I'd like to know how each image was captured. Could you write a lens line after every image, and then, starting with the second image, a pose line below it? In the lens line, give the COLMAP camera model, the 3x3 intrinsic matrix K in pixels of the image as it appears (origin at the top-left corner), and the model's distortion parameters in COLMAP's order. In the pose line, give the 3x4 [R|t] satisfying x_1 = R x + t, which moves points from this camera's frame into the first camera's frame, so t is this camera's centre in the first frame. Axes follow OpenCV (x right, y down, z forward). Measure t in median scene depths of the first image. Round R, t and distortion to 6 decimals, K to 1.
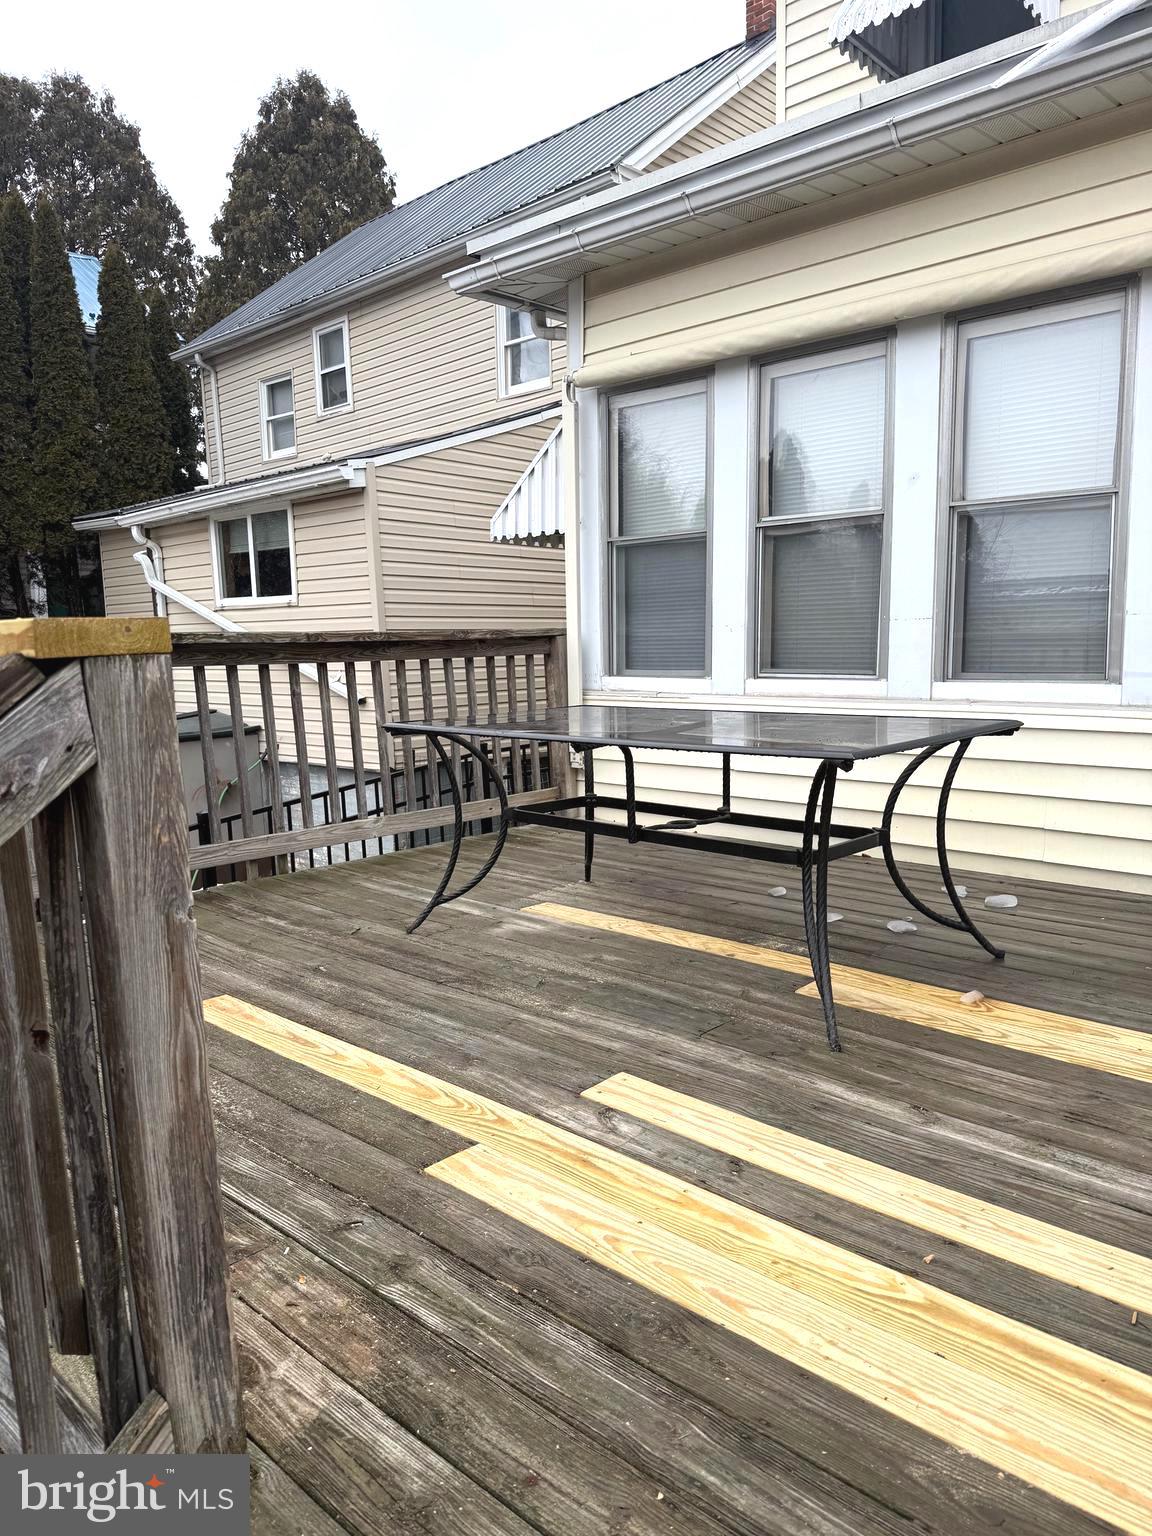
lens RADIAL K [[1077.4, 0, 589.2], [0, 1077.4, 760.4], [0, 0, 1]] dist [0.066695, -0.077989]
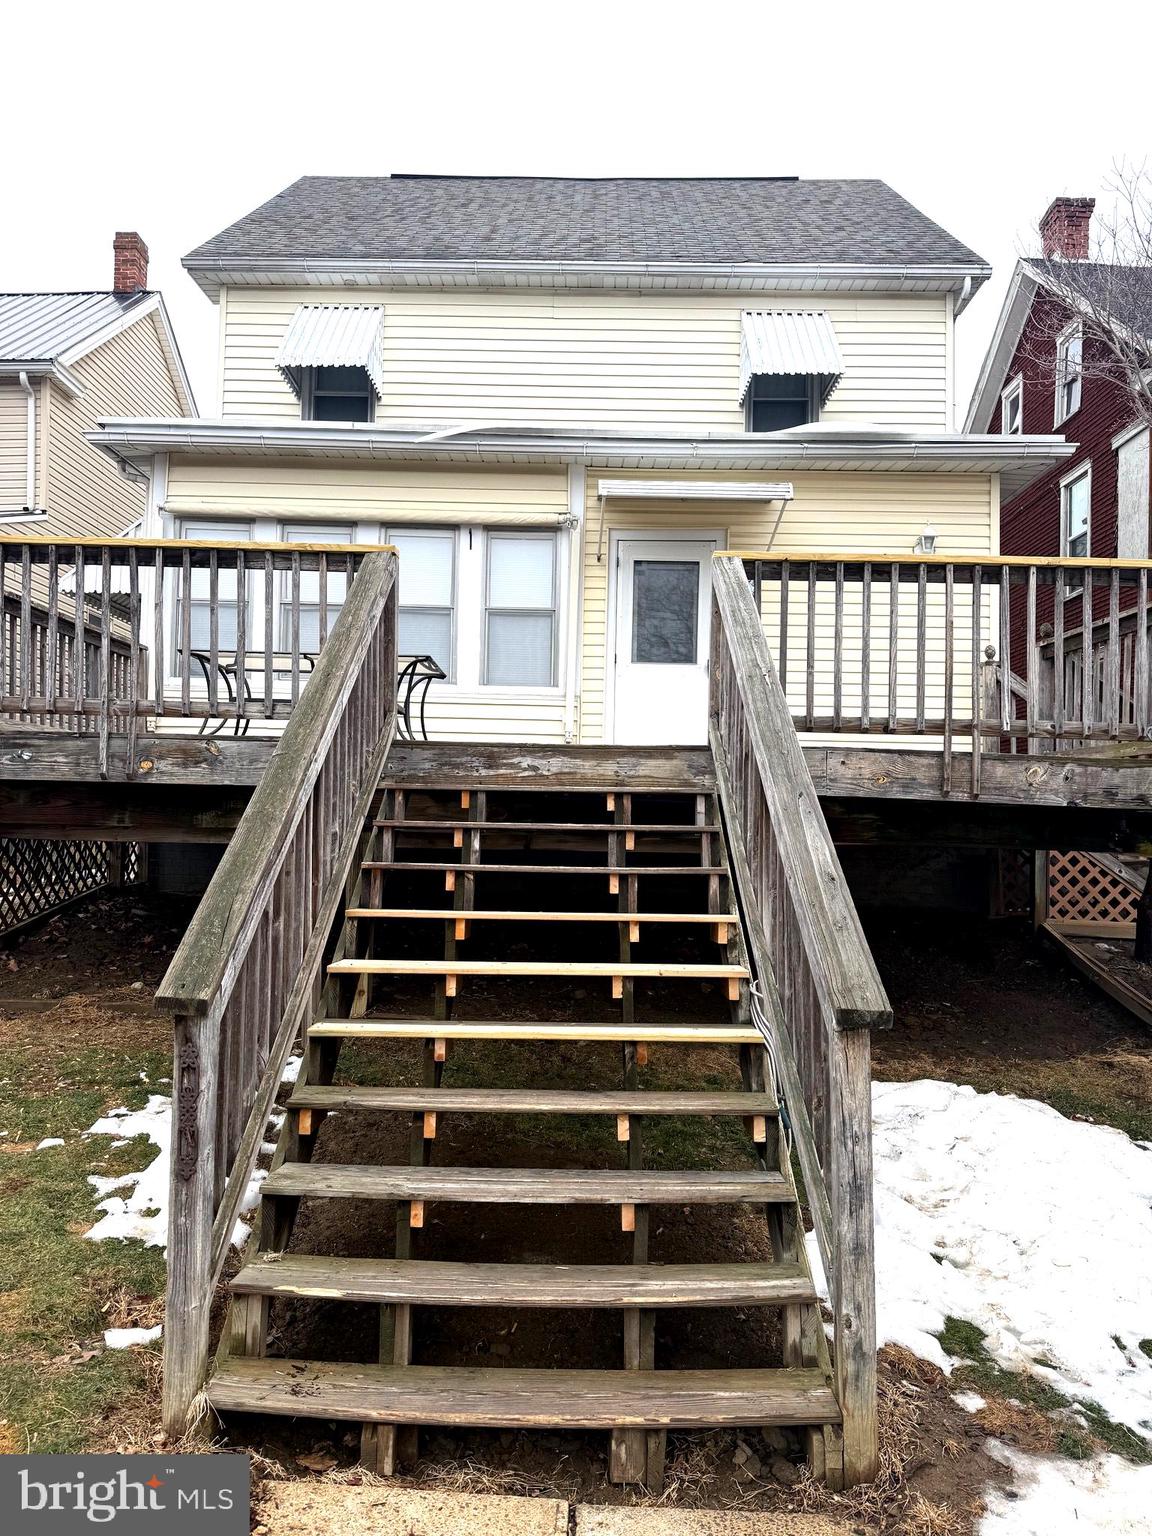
lens RADIAL K [[1077.4, 0, 561.7], [0, 1077.4, 771.9], [0, 0, 1]] dist [0.066695, -0.077989]
pose [[0.748678, 0.071843, 0.659029, -0.317232], [0.037460, 0.987938, -0.150254, 0.172907], [-0.661874, 0.137179, 0.736956, -0.318970]]
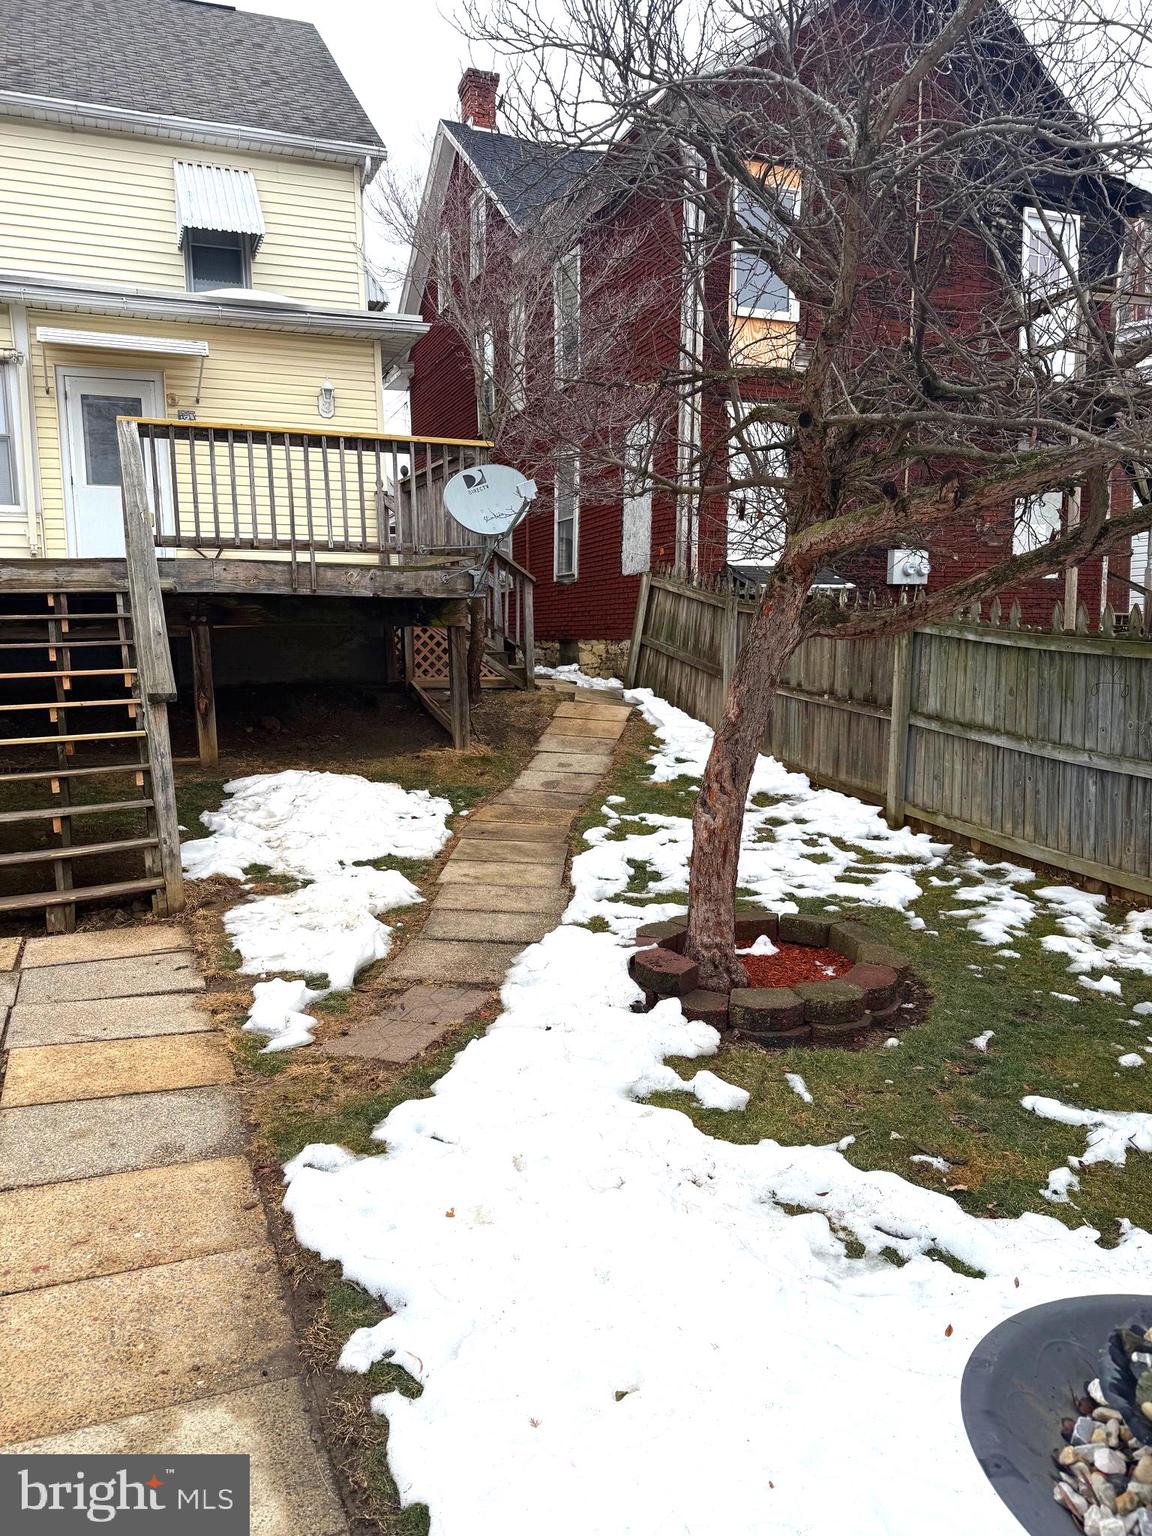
lens RADIAL K [[1077.4, 0, 573.1], [0, 1077.4, 763.0], [0, 0, 1]] dist [0.066695, -0.077989]
pose [[0.413147, -0.093476, 0.905854, -0.485226], [0.113497, 0.992248, 0.050626, 0.221096], [-0.903564, 0.081896, 0.420554, -0.563670]]
